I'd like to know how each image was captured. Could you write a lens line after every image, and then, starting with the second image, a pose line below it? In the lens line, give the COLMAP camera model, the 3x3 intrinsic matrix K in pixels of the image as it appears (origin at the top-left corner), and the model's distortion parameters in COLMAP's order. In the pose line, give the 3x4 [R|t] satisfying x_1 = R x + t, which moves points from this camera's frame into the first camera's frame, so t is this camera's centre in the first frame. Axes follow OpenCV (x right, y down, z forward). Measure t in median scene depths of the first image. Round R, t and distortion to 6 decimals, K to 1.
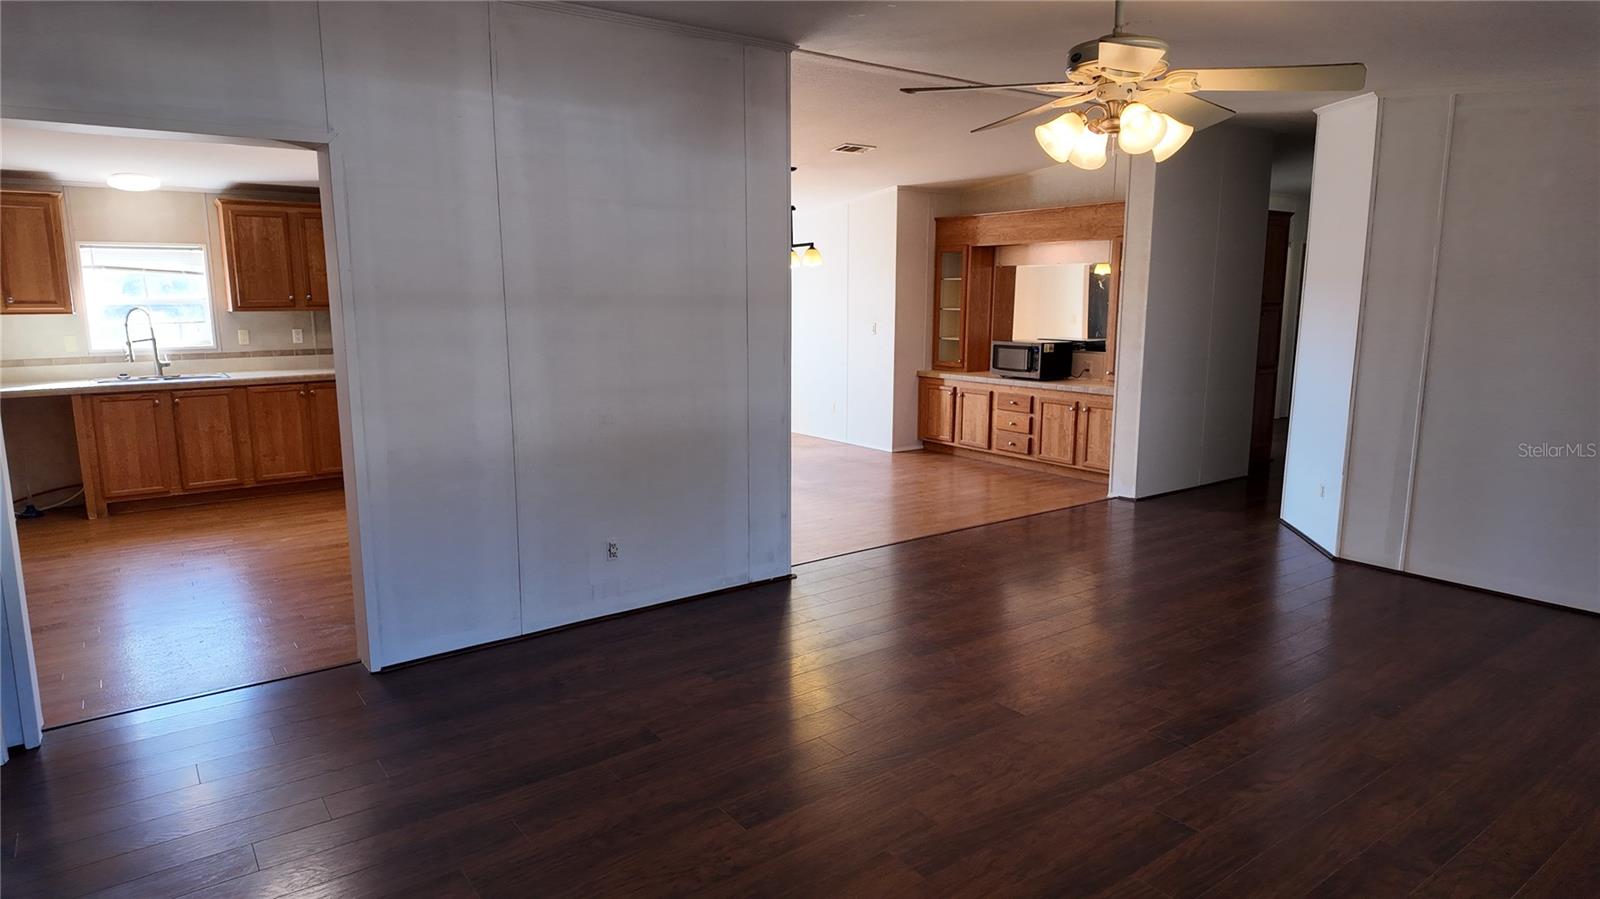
lens RADIAL K [[930.3, 0, 802.1], [0, 930.3, 447.1], [0, 0, 1]] dist [0.073377, -0.075706]
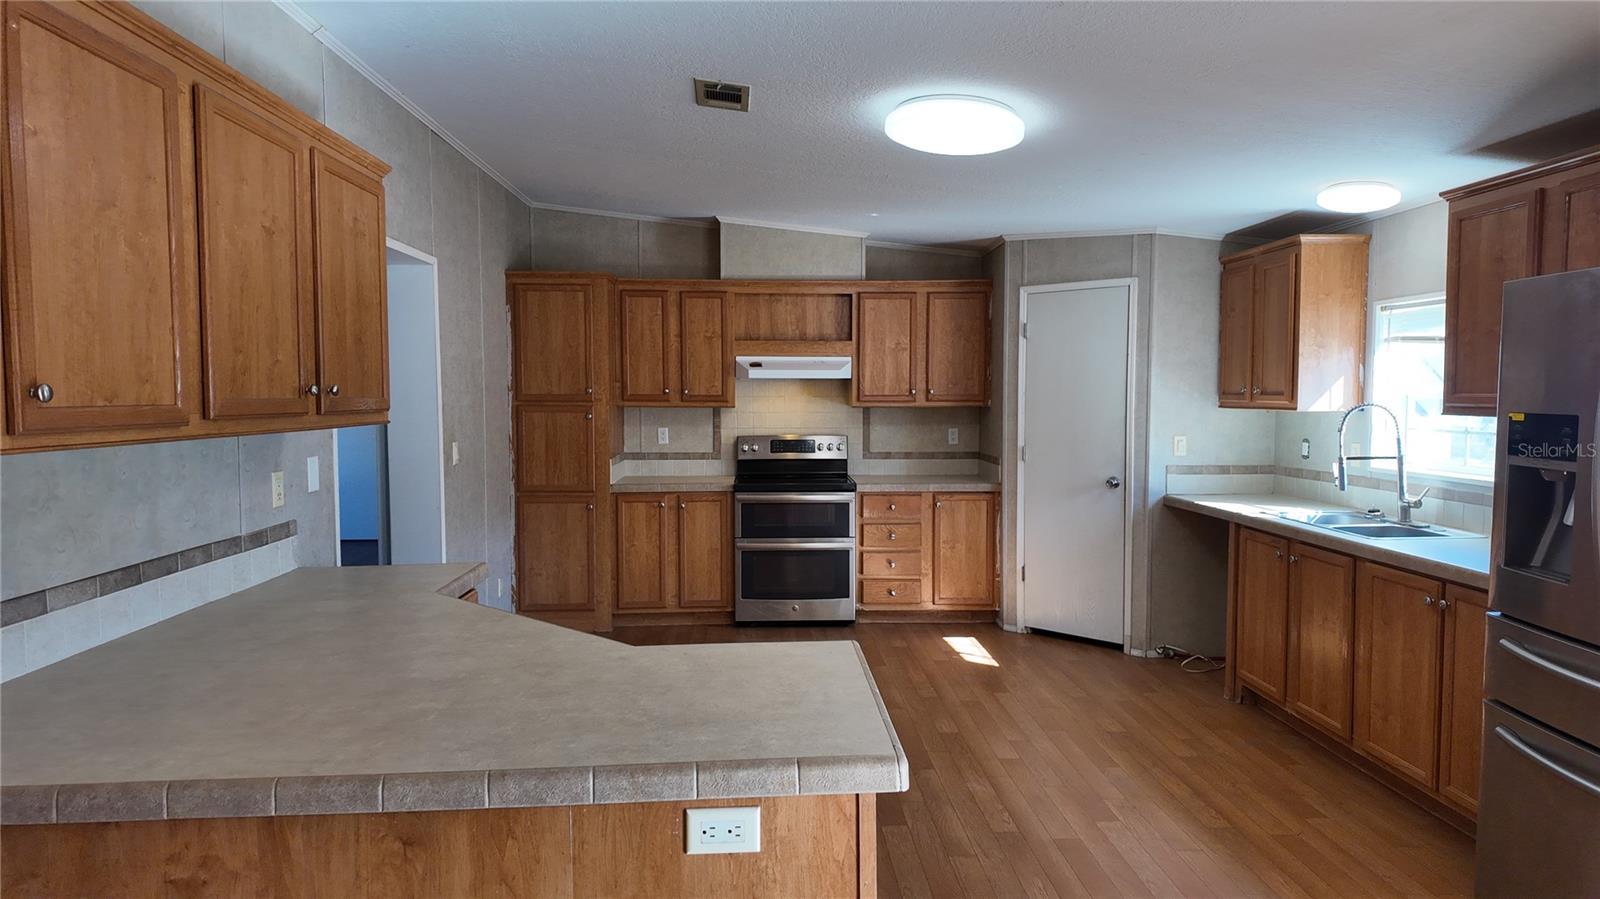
lens RADIAL K [[930.3, 0, 802.1], [0, 930.3, 447.1], [0, 0, 1]] dist [0.073377, -0.075706]
pose [[-0.555077, 0.053777, -0.830059, -0.001592], [-0.133517, 0.979208, 0.152725, -0.216692], [0.821013, 0.195601, -0.536355, 1.361392]]
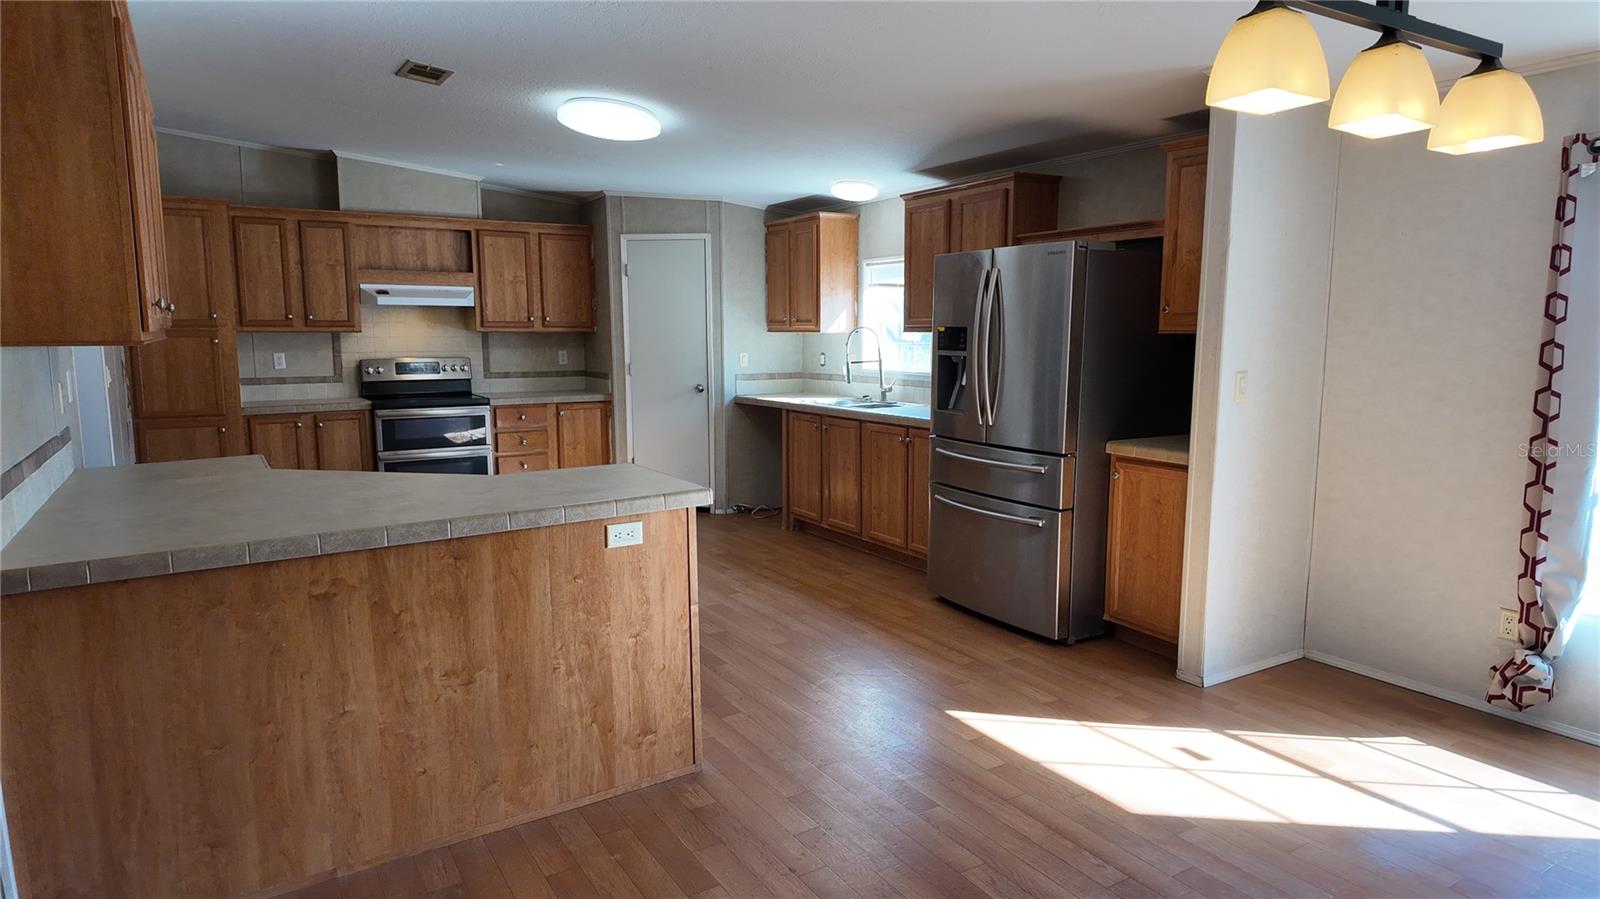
lens RADIAL K [[926.1, 0, 800.0], [0, 926.1, 449.5], [0, 0, 1]] dist [0.134744, -0.198763]
pose [[-0.082496, 0.134684, -0.987449, 0.305743], [-0.160847, 0.976036, 0.146566, -0.202854], [0.983526, 0.170919, -0.058855, 1.337636]]
